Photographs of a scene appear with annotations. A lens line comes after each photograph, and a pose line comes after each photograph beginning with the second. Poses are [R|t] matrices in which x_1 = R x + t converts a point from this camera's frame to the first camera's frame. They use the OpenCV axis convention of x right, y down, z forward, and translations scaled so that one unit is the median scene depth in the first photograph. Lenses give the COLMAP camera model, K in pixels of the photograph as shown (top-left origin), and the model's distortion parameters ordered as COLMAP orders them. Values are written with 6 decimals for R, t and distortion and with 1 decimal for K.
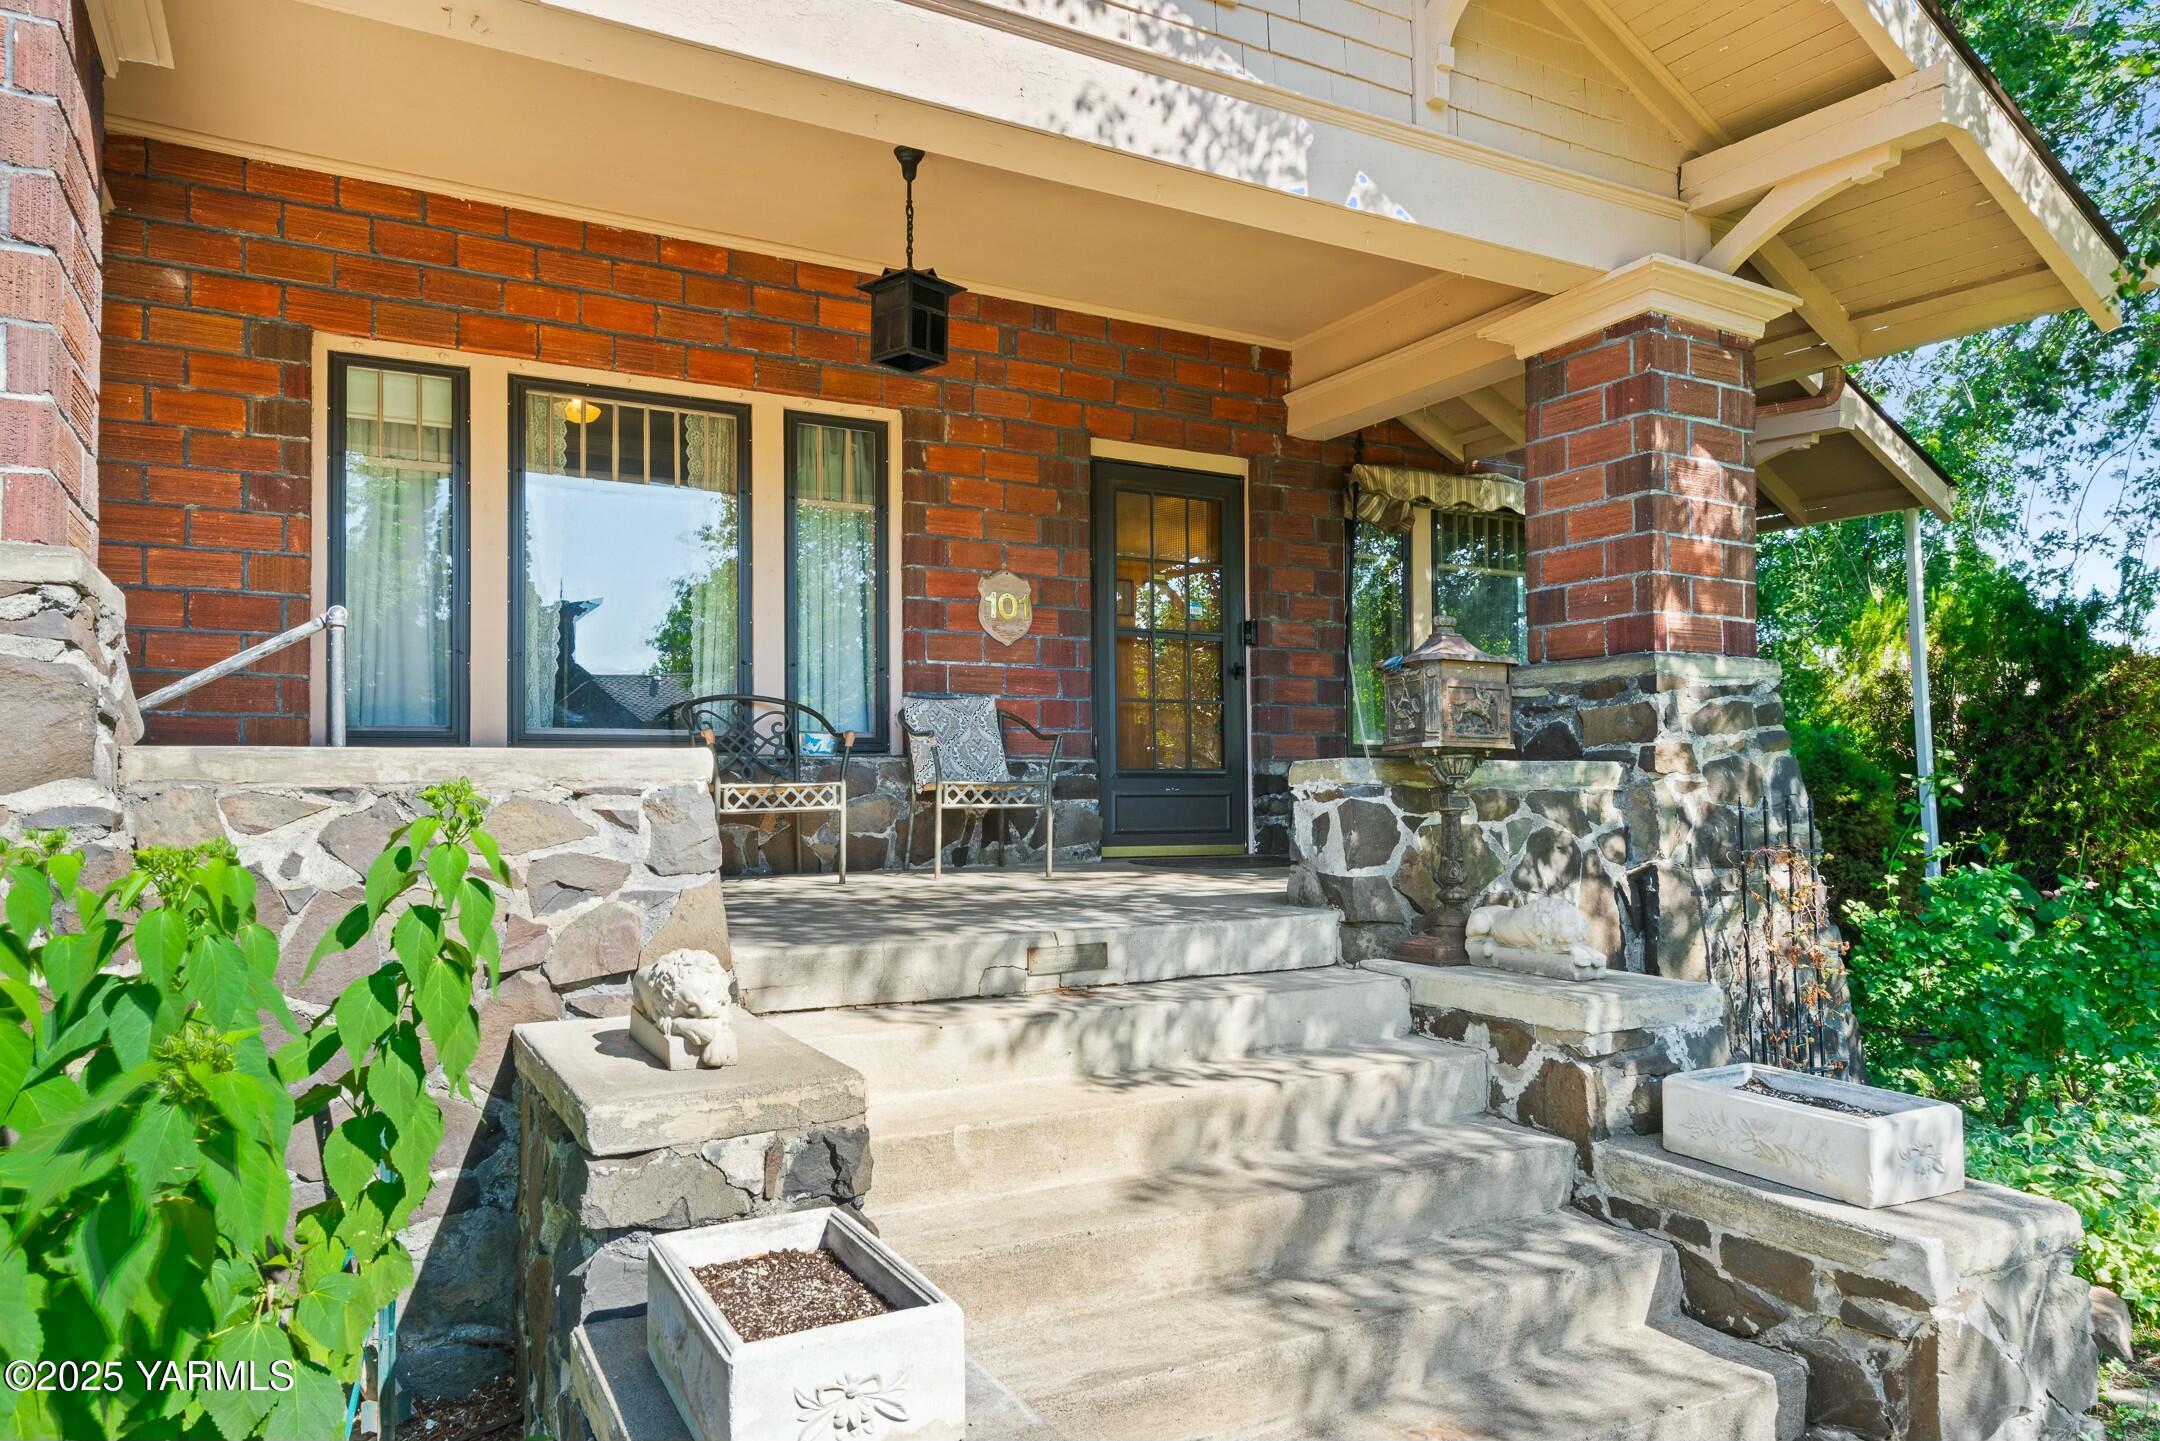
lens RADIAL K [[1330.8, 0, 1039.0], [0, 1330.8, 728.9], [0, 0, 1]] dist [0.023009, 0.001107]
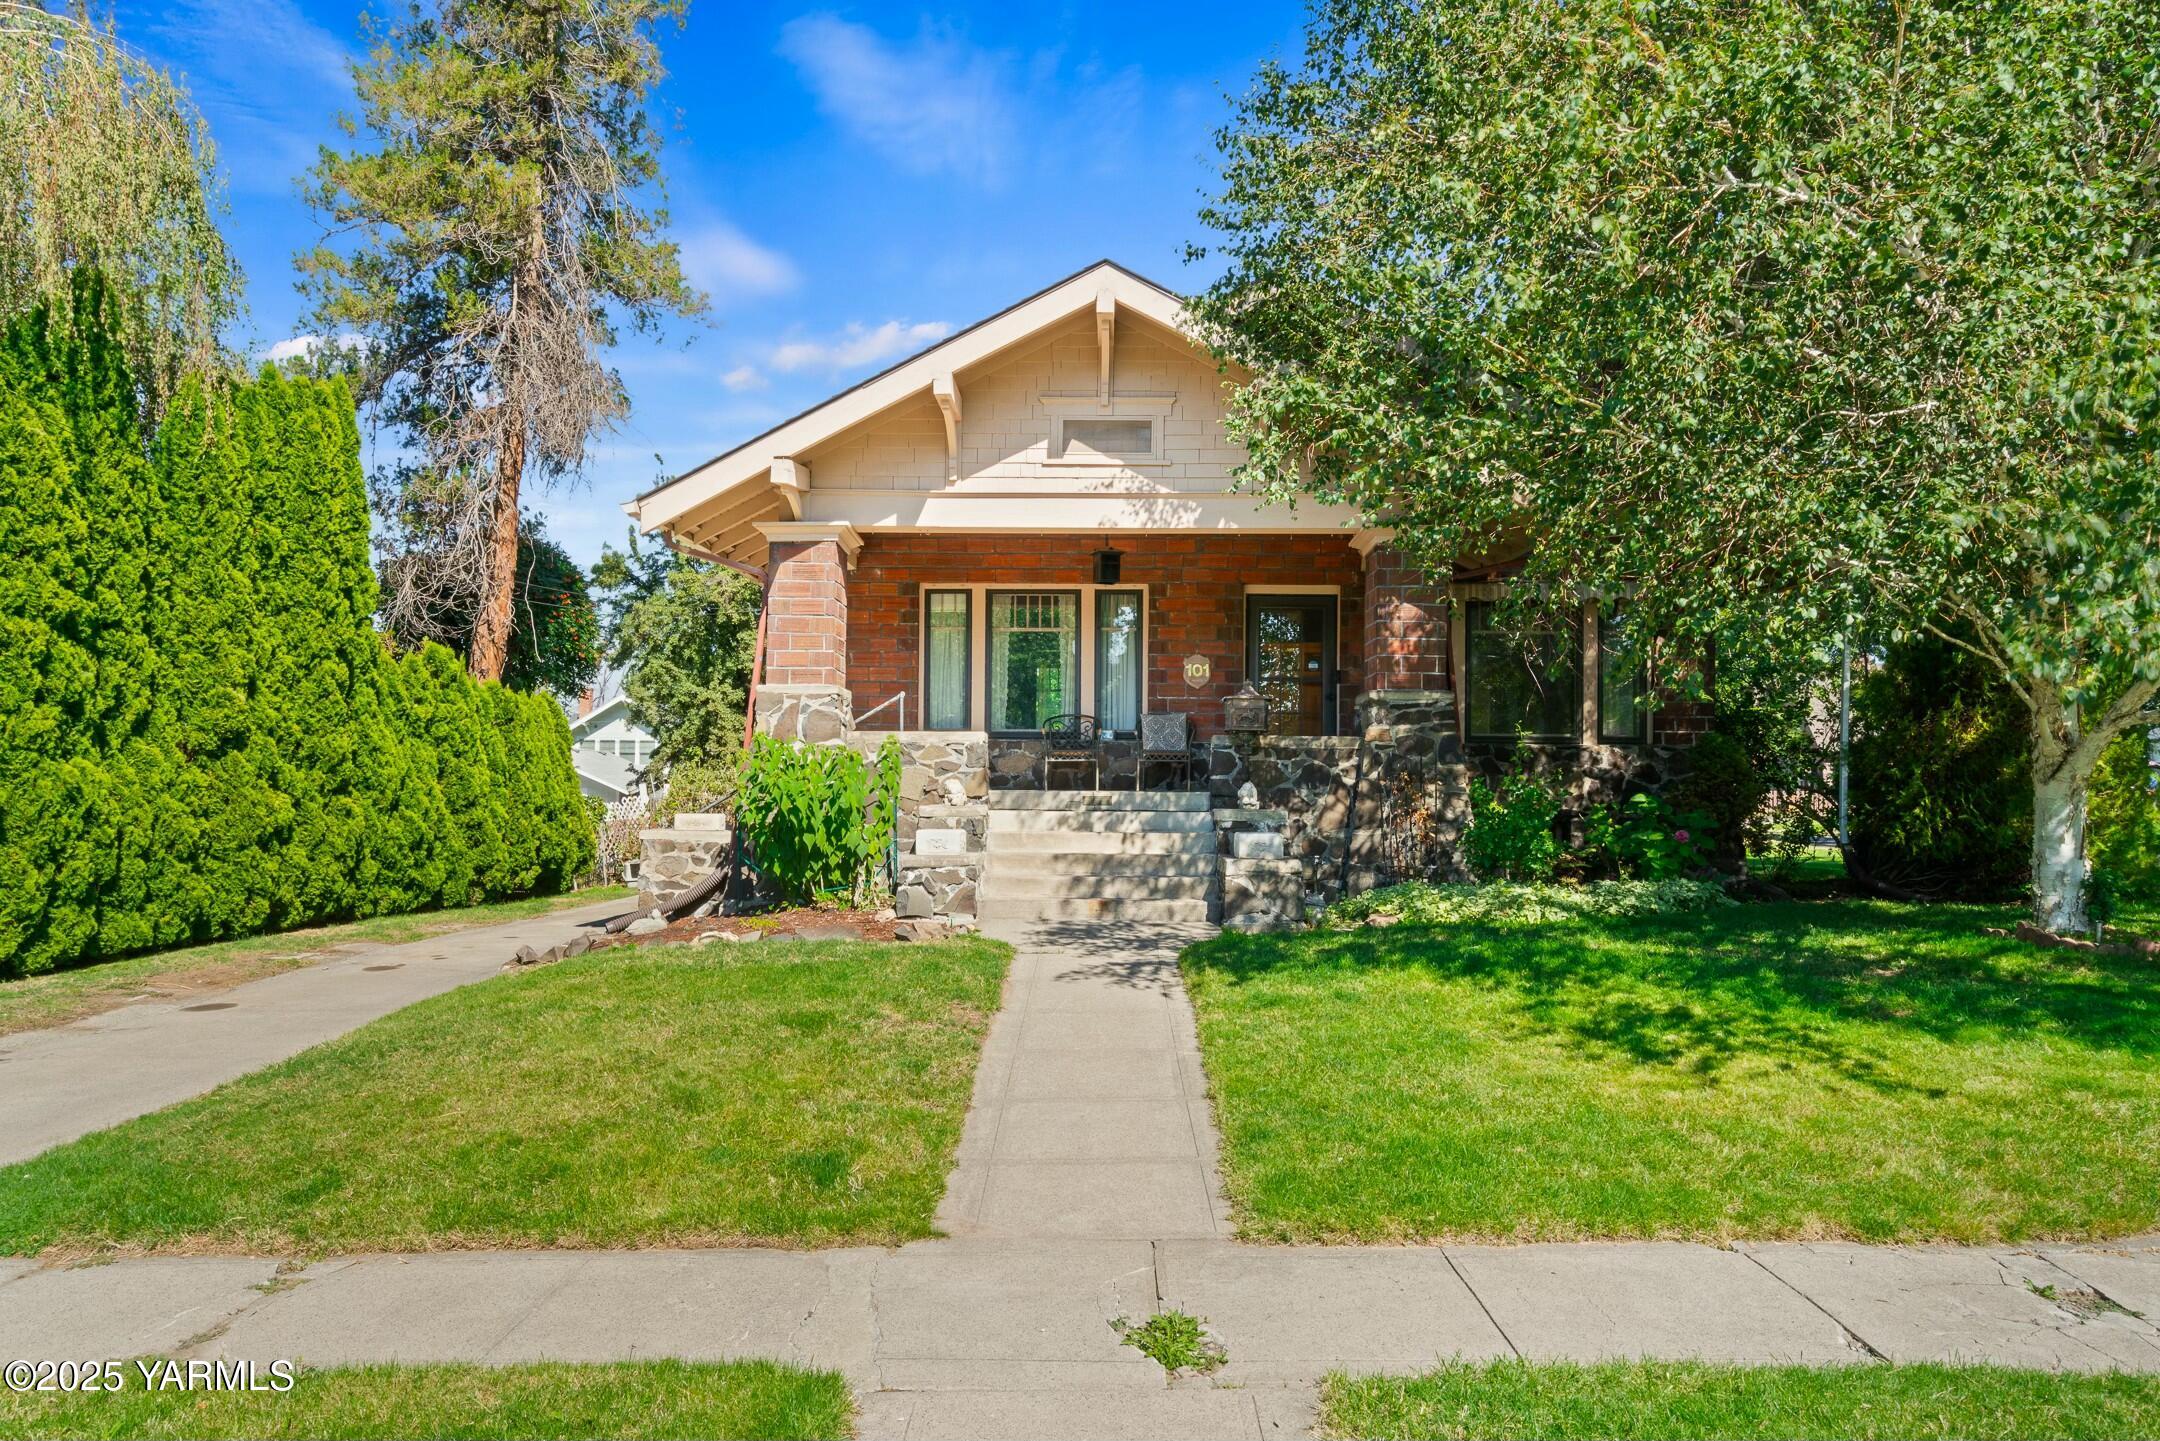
lens RADIAL K [[1416.0, 0, 1094.4], [0, 1416.0, 733.8], [0, 0, 1]] dist [0.008916, 0.003576]
pose [[0.880399, -0.011355, -0.474099, 1.184039], [0.009333, 0.999935, -0.006618, 0.033054], [0.474143, 0.001402, 0.880447, -1.425954]]
